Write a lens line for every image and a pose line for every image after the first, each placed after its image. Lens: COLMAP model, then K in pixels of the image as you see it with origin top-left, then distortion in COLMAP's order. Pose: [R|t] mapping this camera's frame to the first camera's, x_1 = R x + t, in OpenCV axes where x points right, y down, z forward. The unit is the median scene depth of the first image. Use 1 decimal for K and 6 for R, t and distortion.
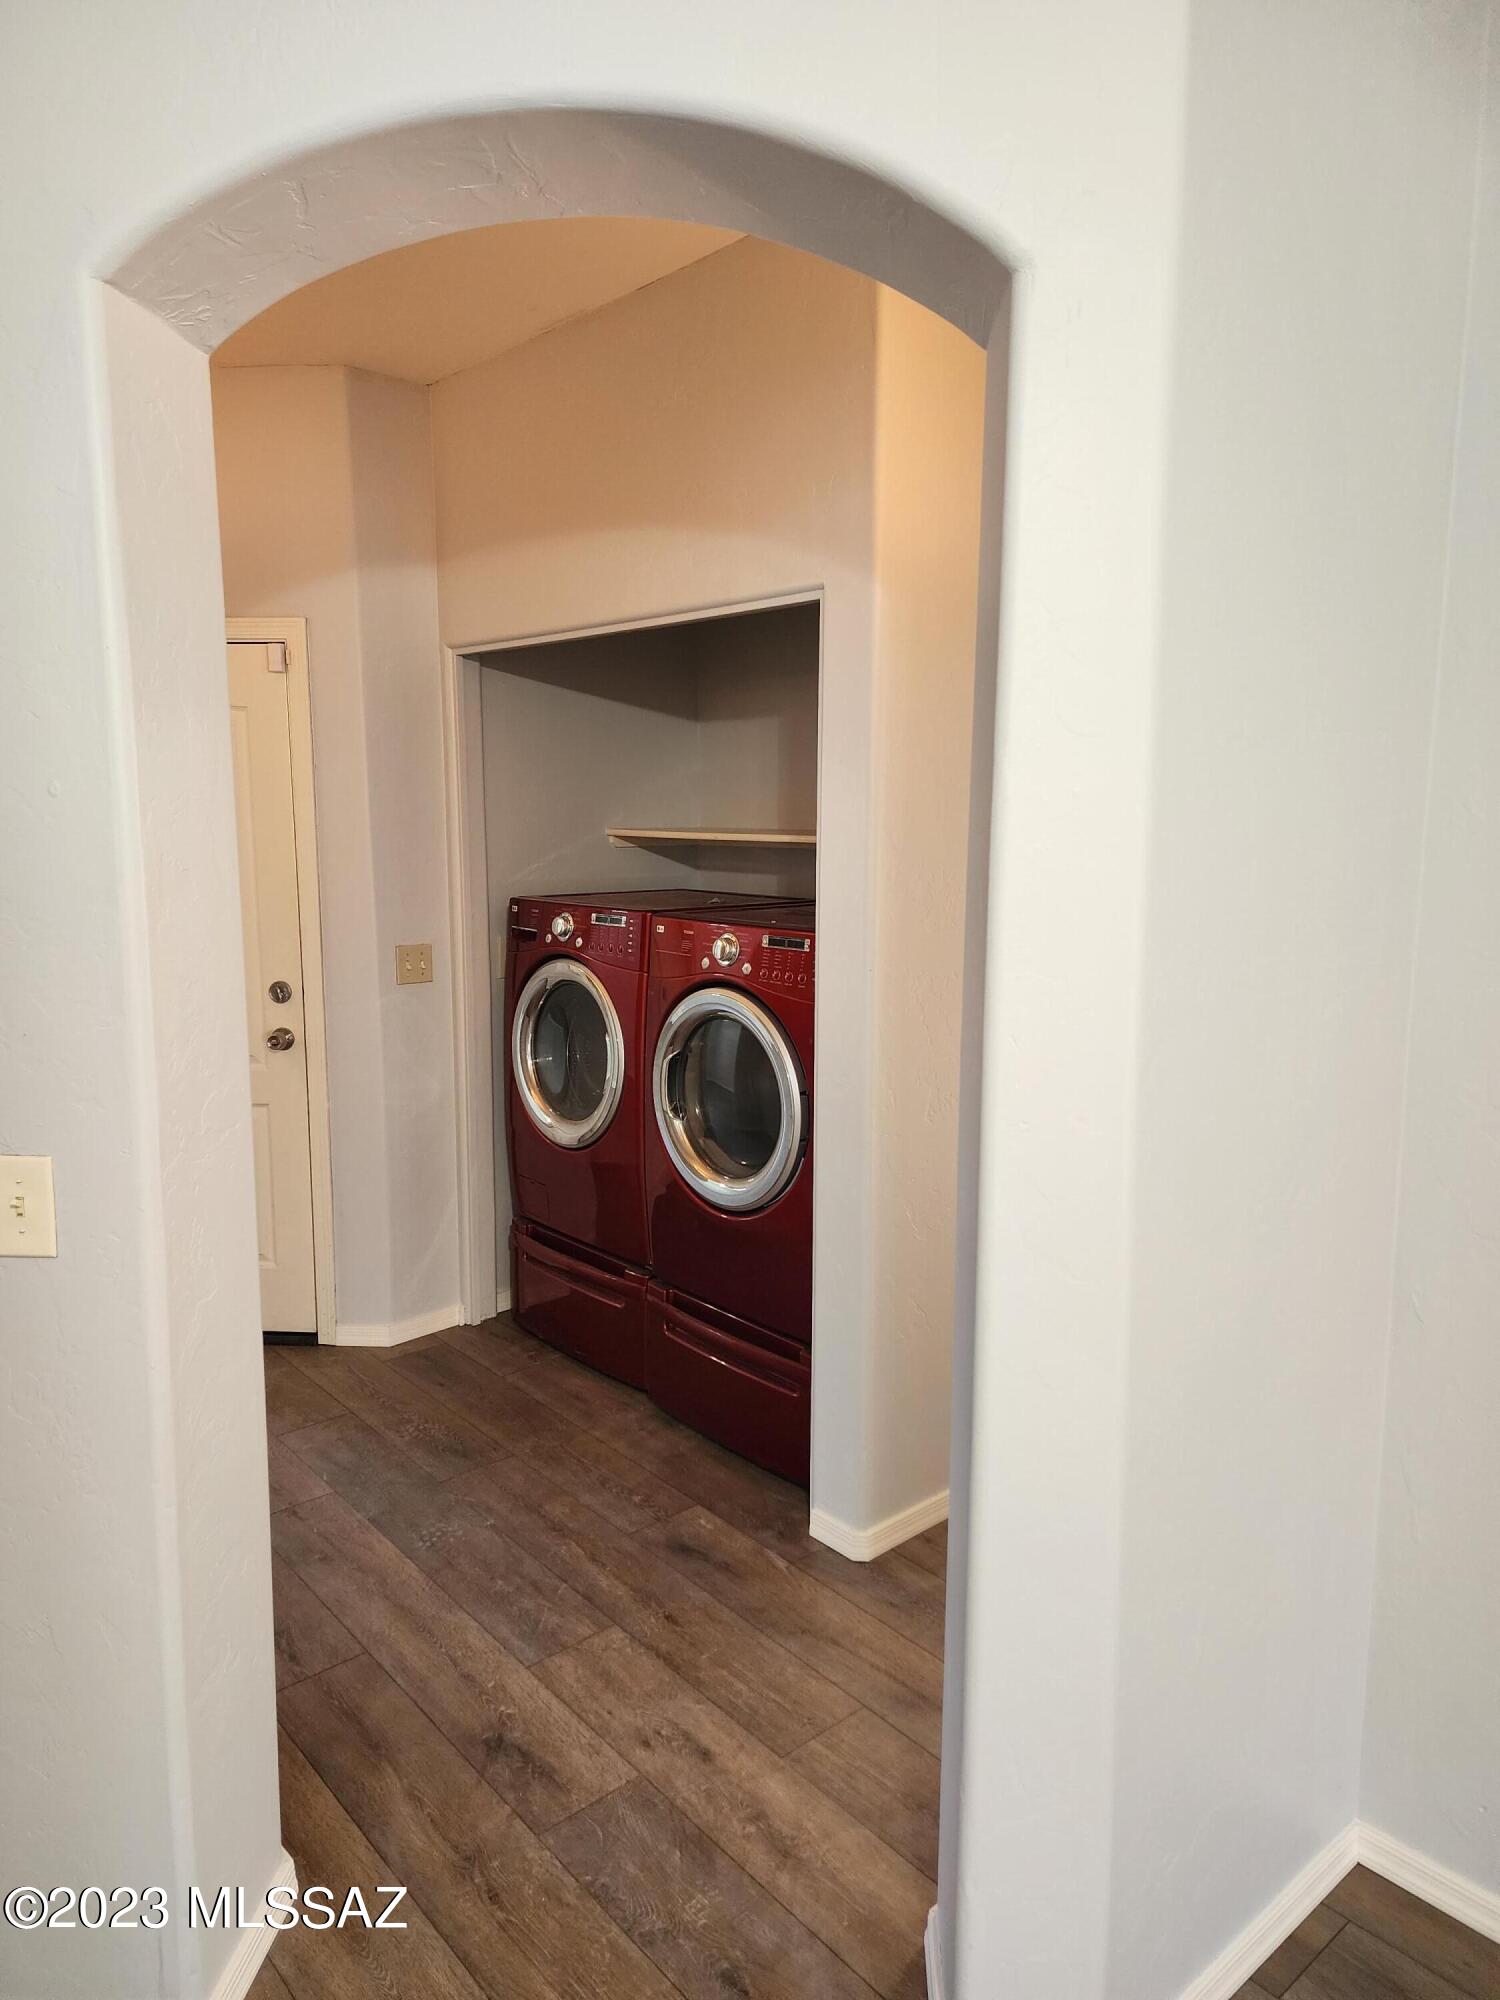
lens RADIAL K [[1345.0, 0, 738.8], [0, 1345.0, 1010.9], [0, 0, 1]] dist [0.082220, -0.075927]
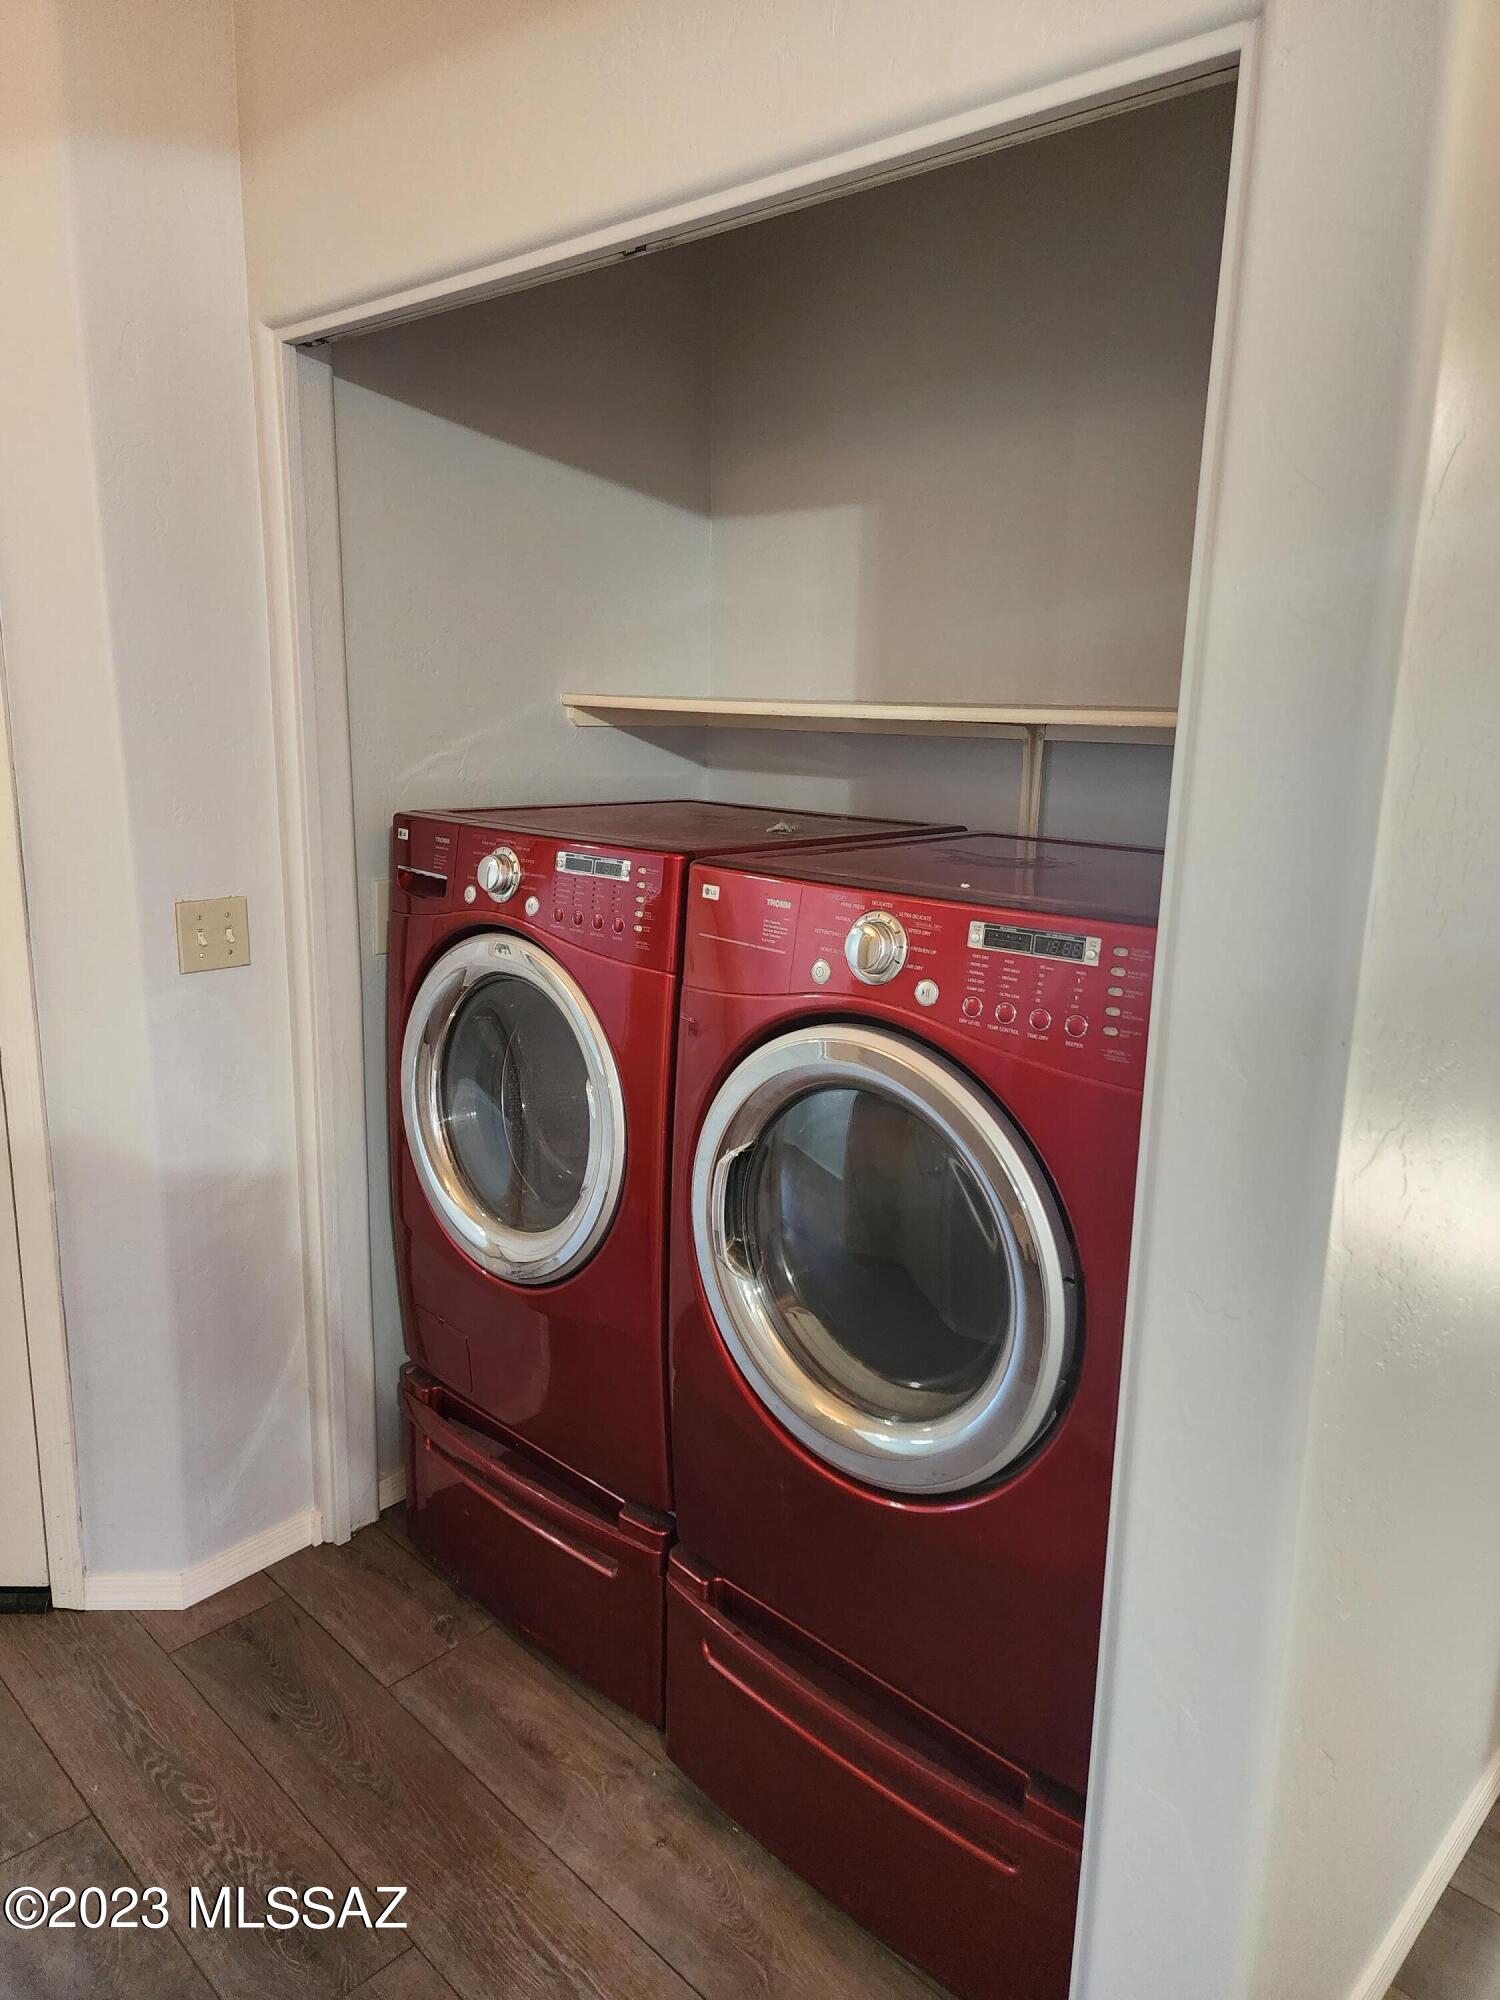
lens RADIAL K [[1345.0, 0, 753.7], [0, 1345.0, 1005.6], [0, 0, 1]] dist [0.082220, -0.075927]
pose [[0.995300, 0.001270, 0.096828, -0.080955], [-0.008457, 0.997234, 0.073841, -0.050077], [-0.096466, -0.074313, 0.992558, 0.453668]]
